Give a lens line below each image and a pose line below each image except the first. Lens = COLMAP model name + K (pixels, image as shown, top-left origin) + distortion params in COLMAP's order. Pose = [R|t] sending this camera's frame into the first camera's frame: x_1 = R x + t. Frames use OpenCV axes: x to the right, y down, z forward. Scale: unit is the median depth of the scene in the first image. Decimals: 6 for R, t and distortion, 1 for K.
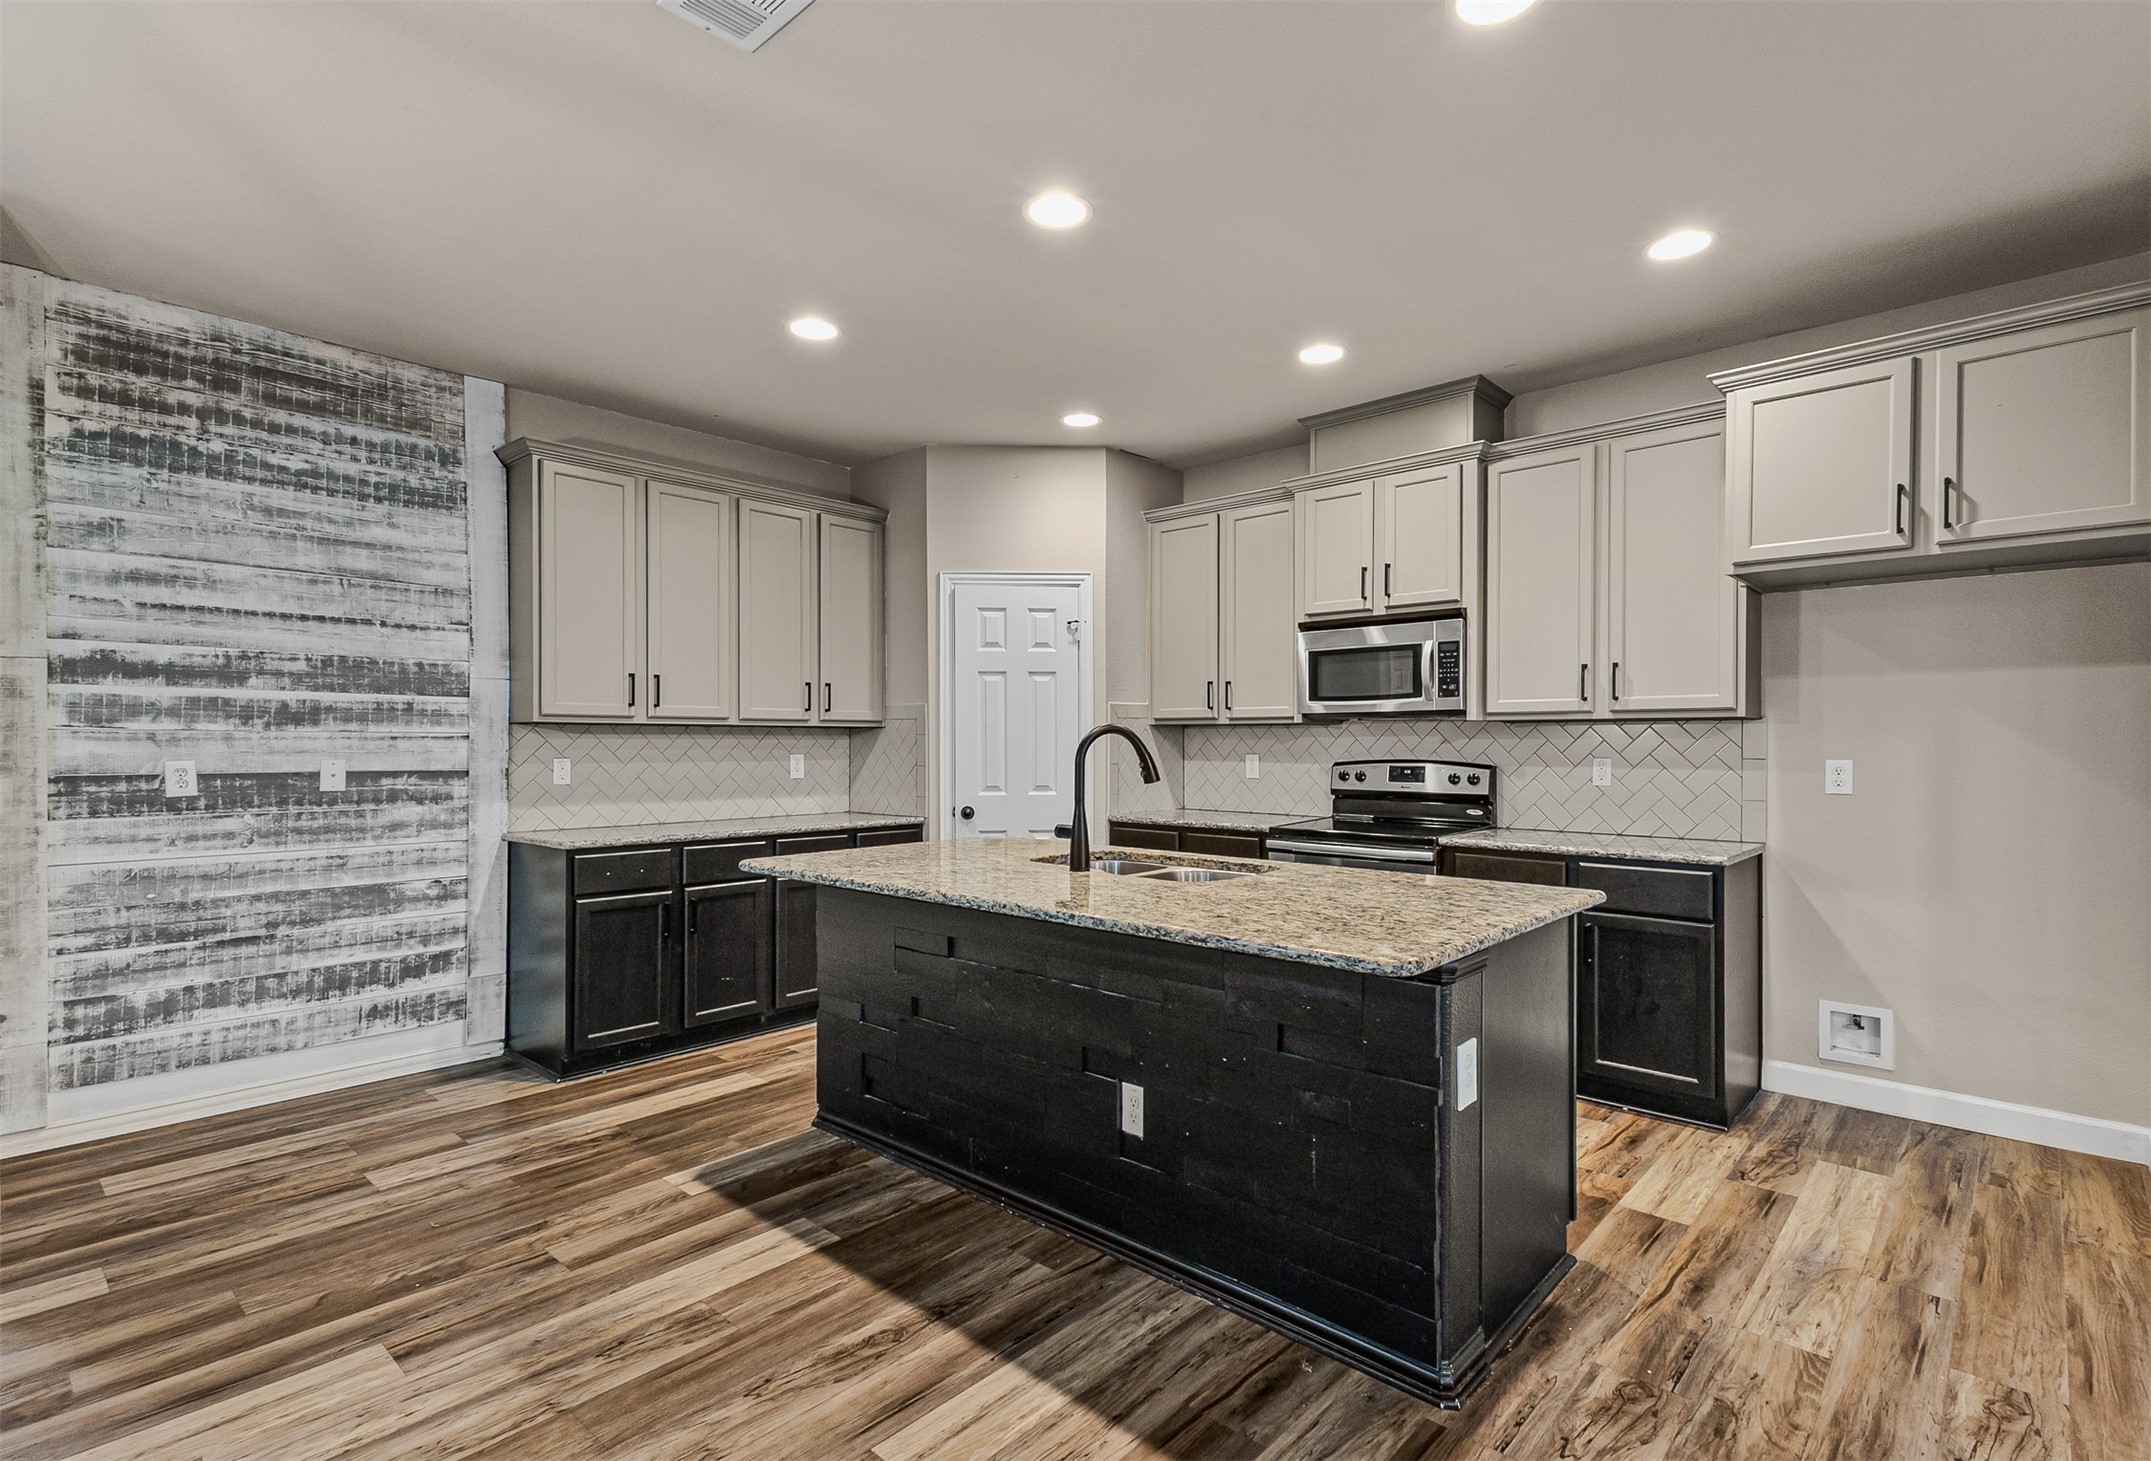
lens RADIAL K [[1027.4, 0, 1095.3], [0, 1027.4, 749.3], [0, 0, 1]] dist [0.028022, -0.002510]
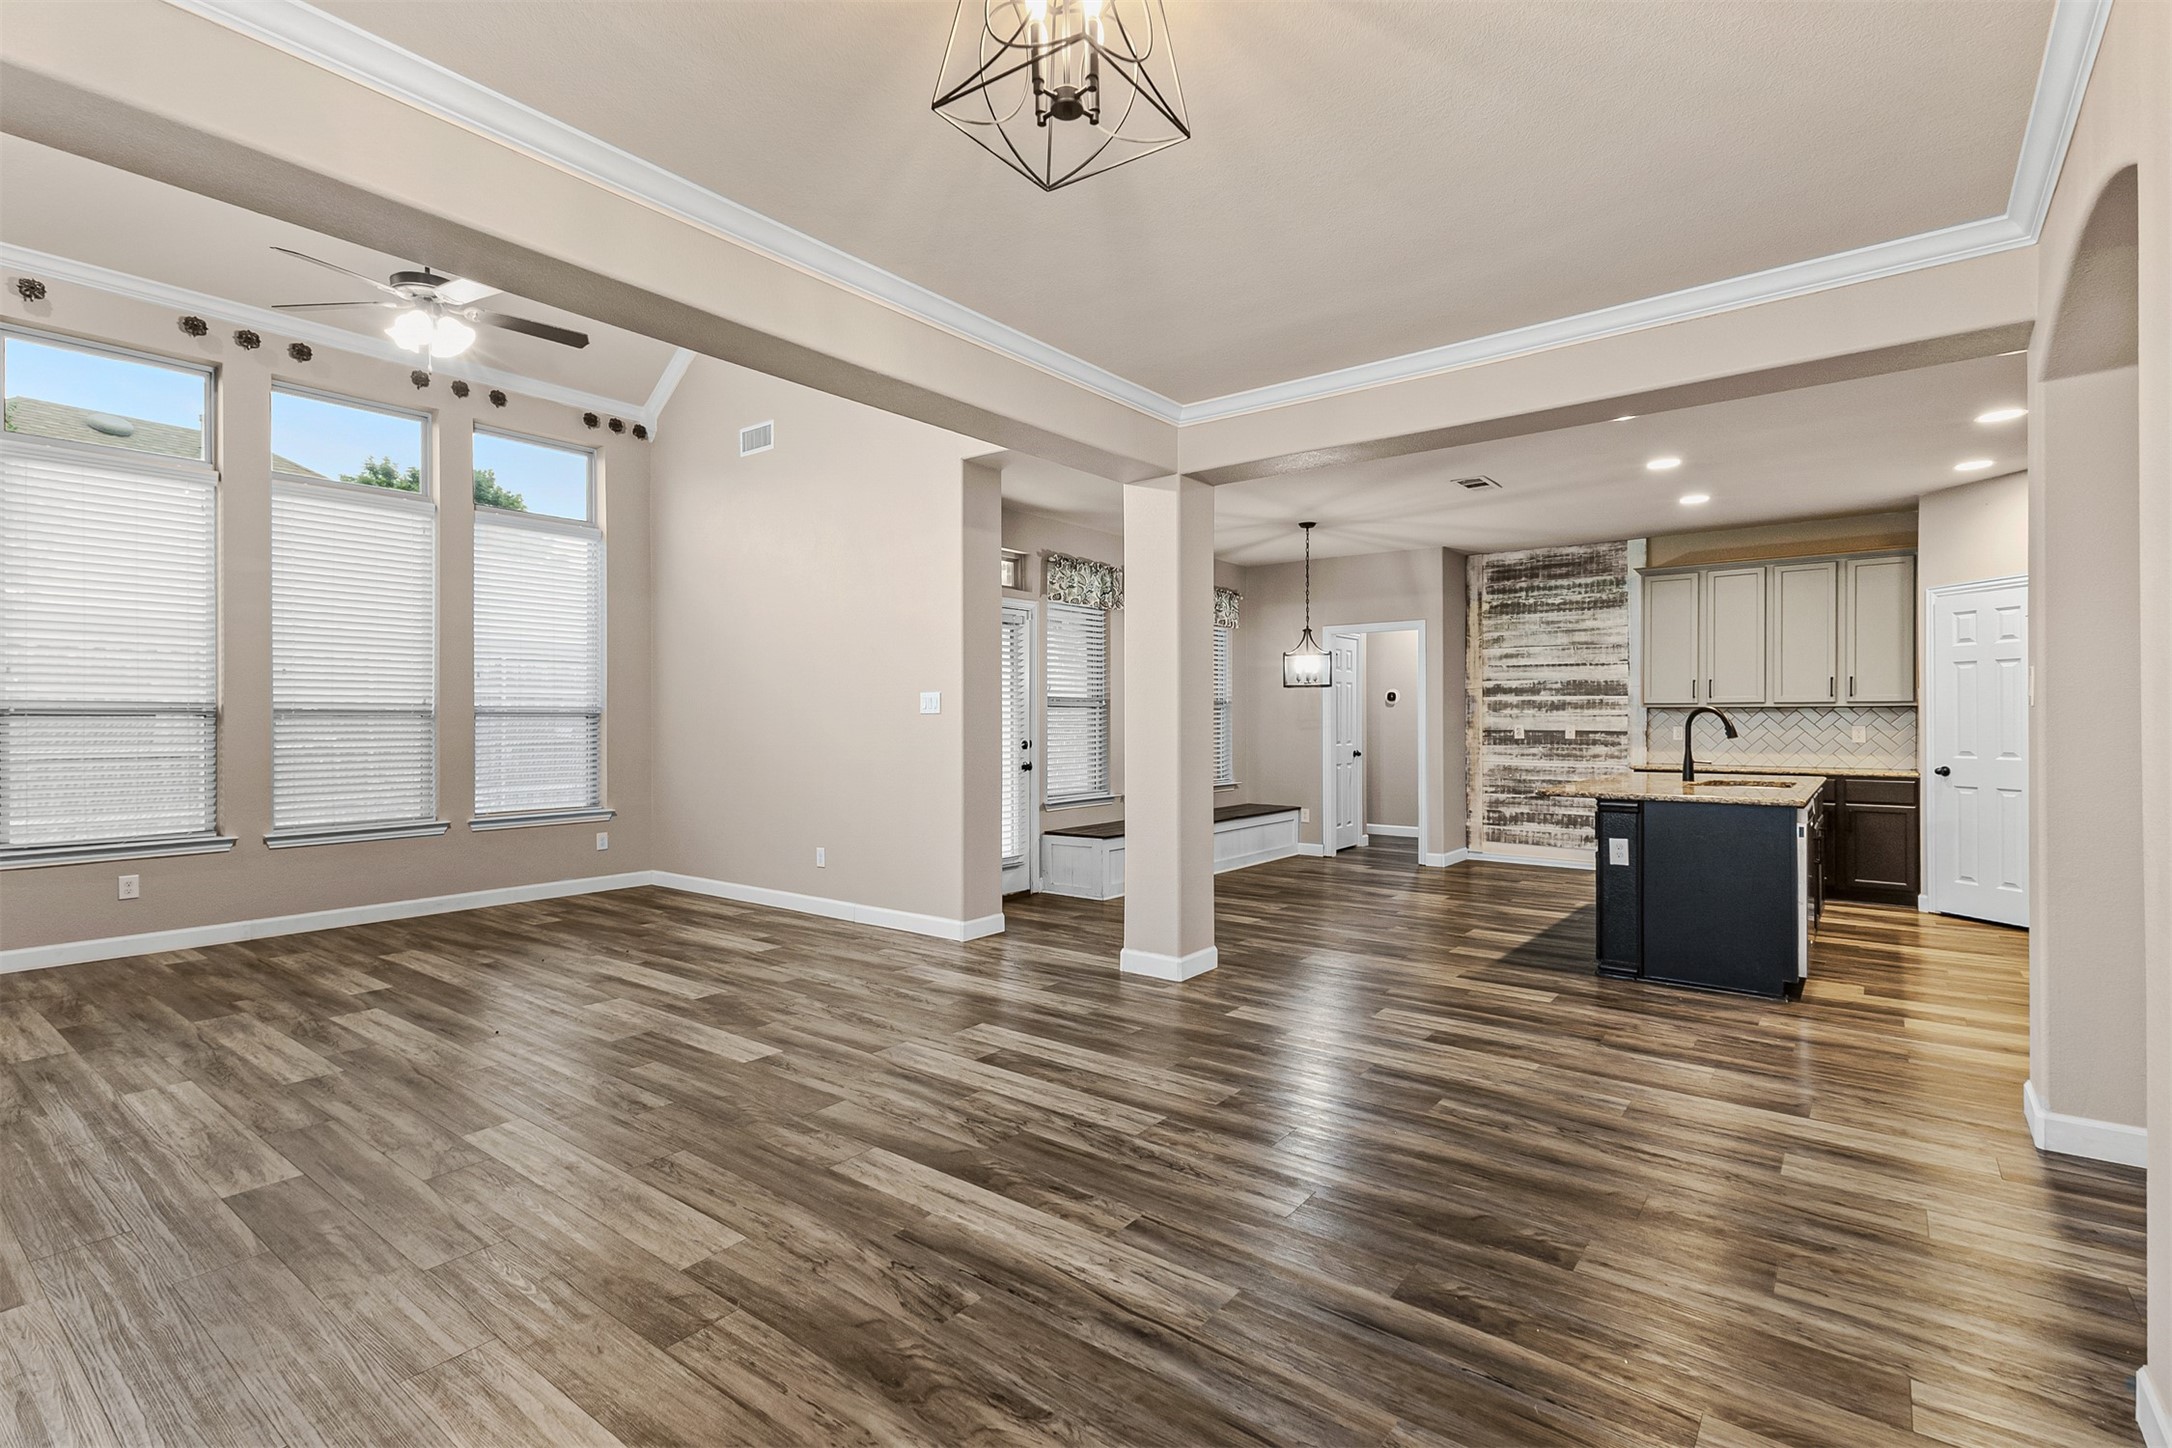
lens RADIAL K [[1003.4, 0, 1087.2], [0, 1003.4, 714.6], [0, 0, 1]] dist [0.028103, -0.005811]
pose [[0.073240, -0.005013, -0.997302, 1.415553], [-0.007307, 0.999958, -0.005563, 0.006535], [0.997288, 0.007695, 0.073200, -0.230354]]
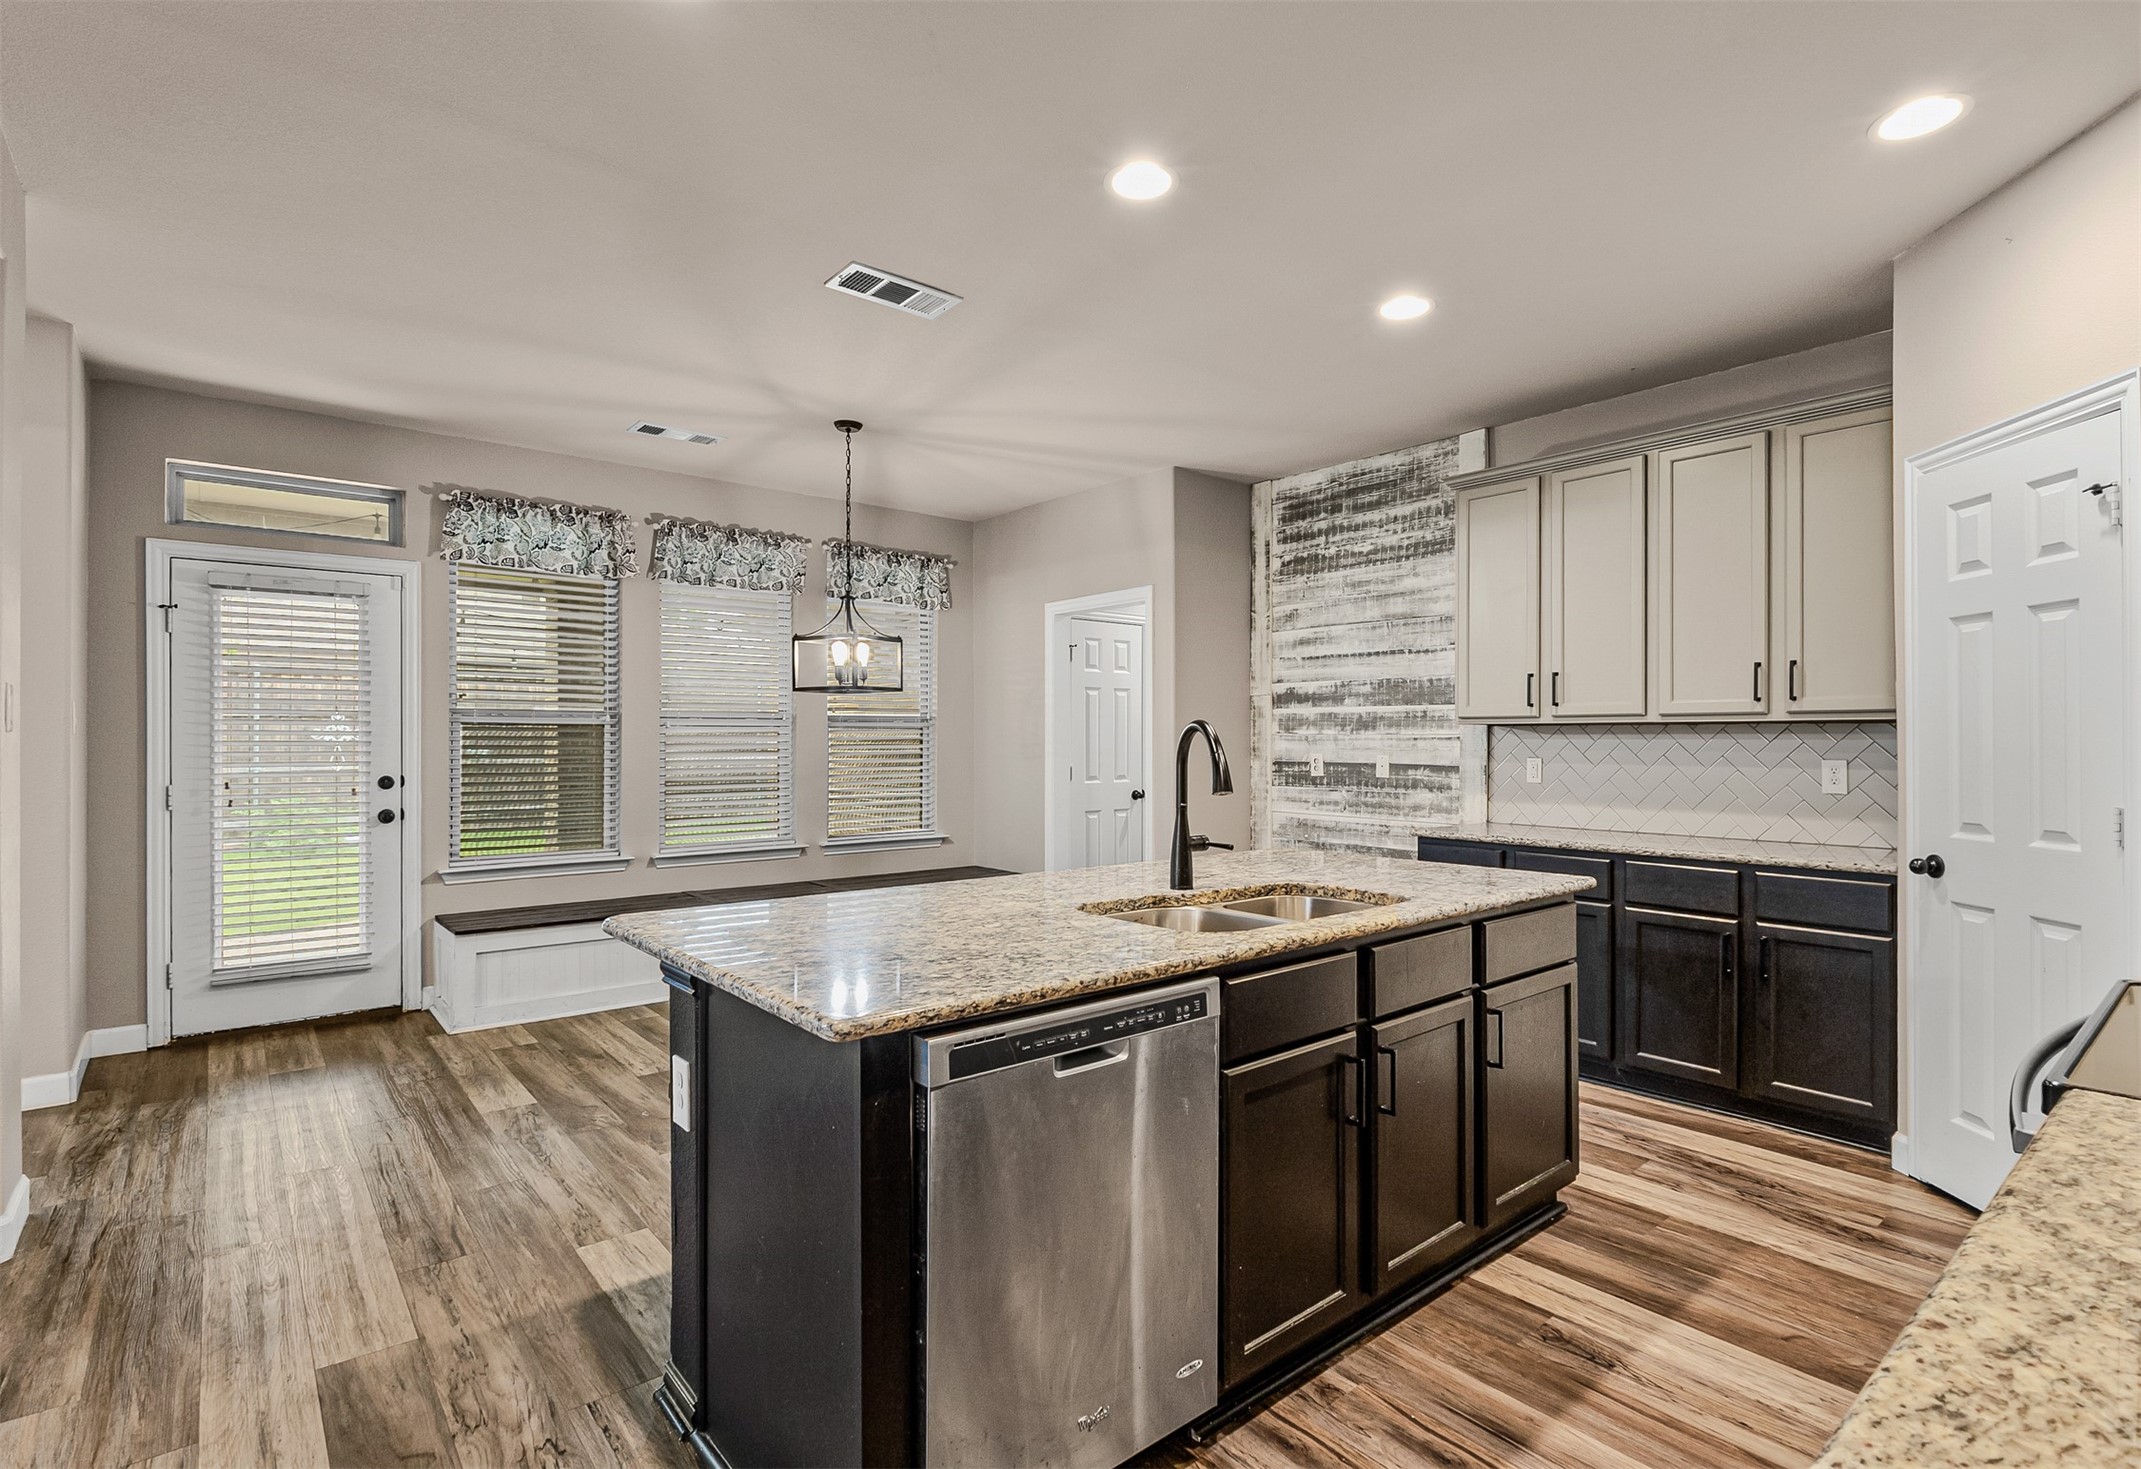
lens RADIAL K [[1027.9, 0, 1090.8], [0, 1027.9, 734.8], [0, 0, 1]] dist [-0.001153, 0.000161]
pose [[-0.133903, -0.006240, -0.990975, 0.662479], [-0.009608, 0.999941, -0.004998, -0.005898], [0.990948, 0.008852, -0.133955, 0.797175]]
